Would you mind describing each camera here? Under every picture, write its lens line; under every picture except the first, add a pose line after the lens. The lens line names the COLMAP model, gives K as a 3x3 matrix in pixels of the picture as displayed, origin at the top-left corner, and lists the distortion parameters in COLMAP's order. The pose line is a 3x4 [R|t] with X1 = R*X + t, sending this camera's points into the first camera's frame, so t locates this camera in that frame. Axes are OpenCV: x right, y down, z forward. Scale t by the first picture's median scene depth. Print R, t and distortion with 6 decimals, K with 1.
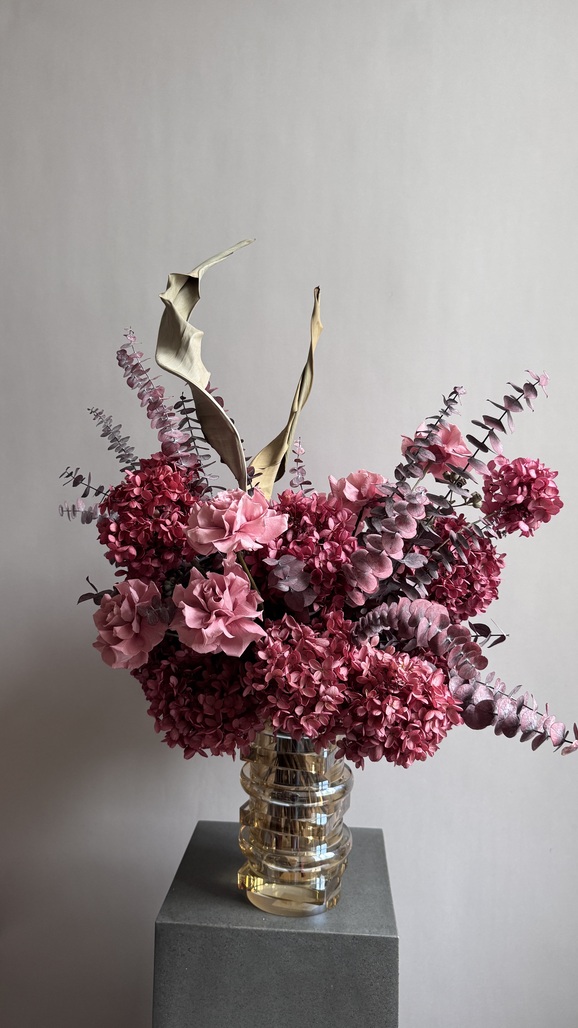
lens RADIAL K [[724.5, 0, 291.0], [0, 724.5, 512.2], [0, 0, 1]] dist [0.001440, -0.045342]
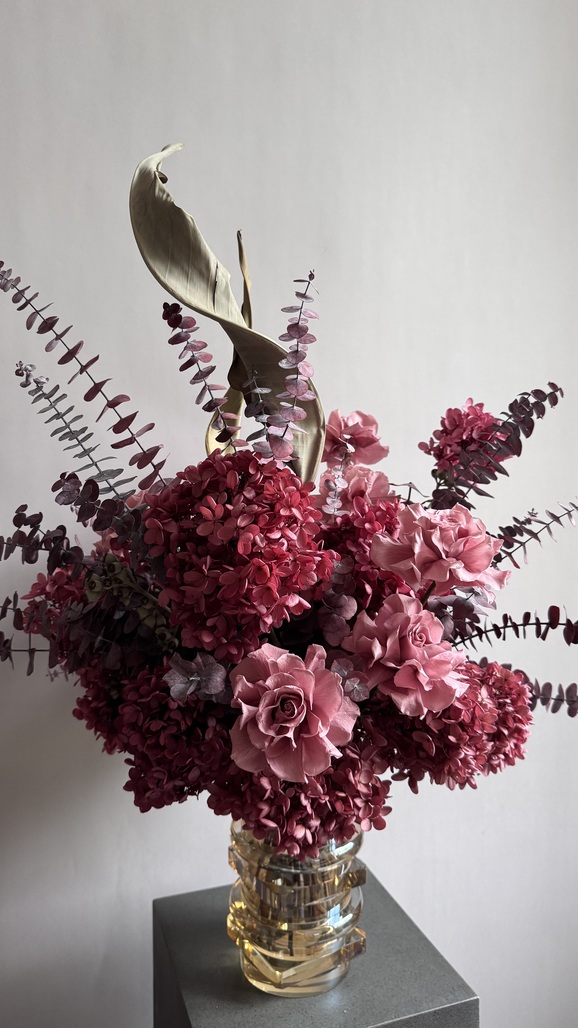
lens RADIAL K [[724.5, 0, 282.2], [0, 724.5, 512.1], [0, 0, 1]] dist [0.001440, -0.045342]
pose [[0.919526, -0.047342, 0.390167, -0.382462], [0.023209, 0.997527, 0.066339, -0.069178], [-0.392343, -0.051945, 0.918351, 0.308798]]
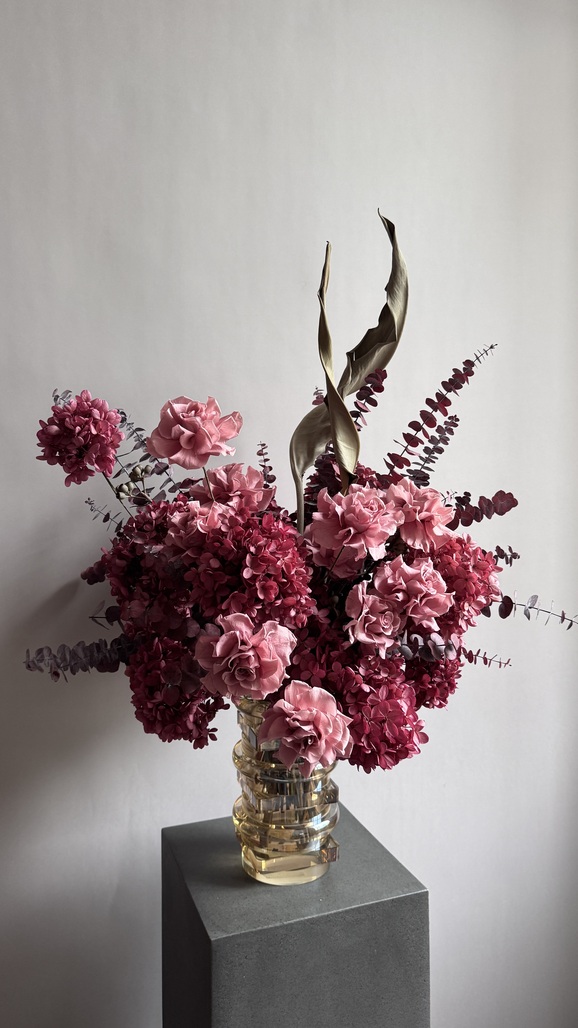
lens RADIAL K [[724.5, 0, 282.3], [0, 724.5, 506.6], [0, 0, 1]] dist [0.001440, -0.045342]
pose [[0.911670, -0.043333, 0.408633, -0.472662], [0.024289, 0.998368, 0.051680, -0.058921], [-0.410205, -0.037189, 0.911235, 0.103528]]
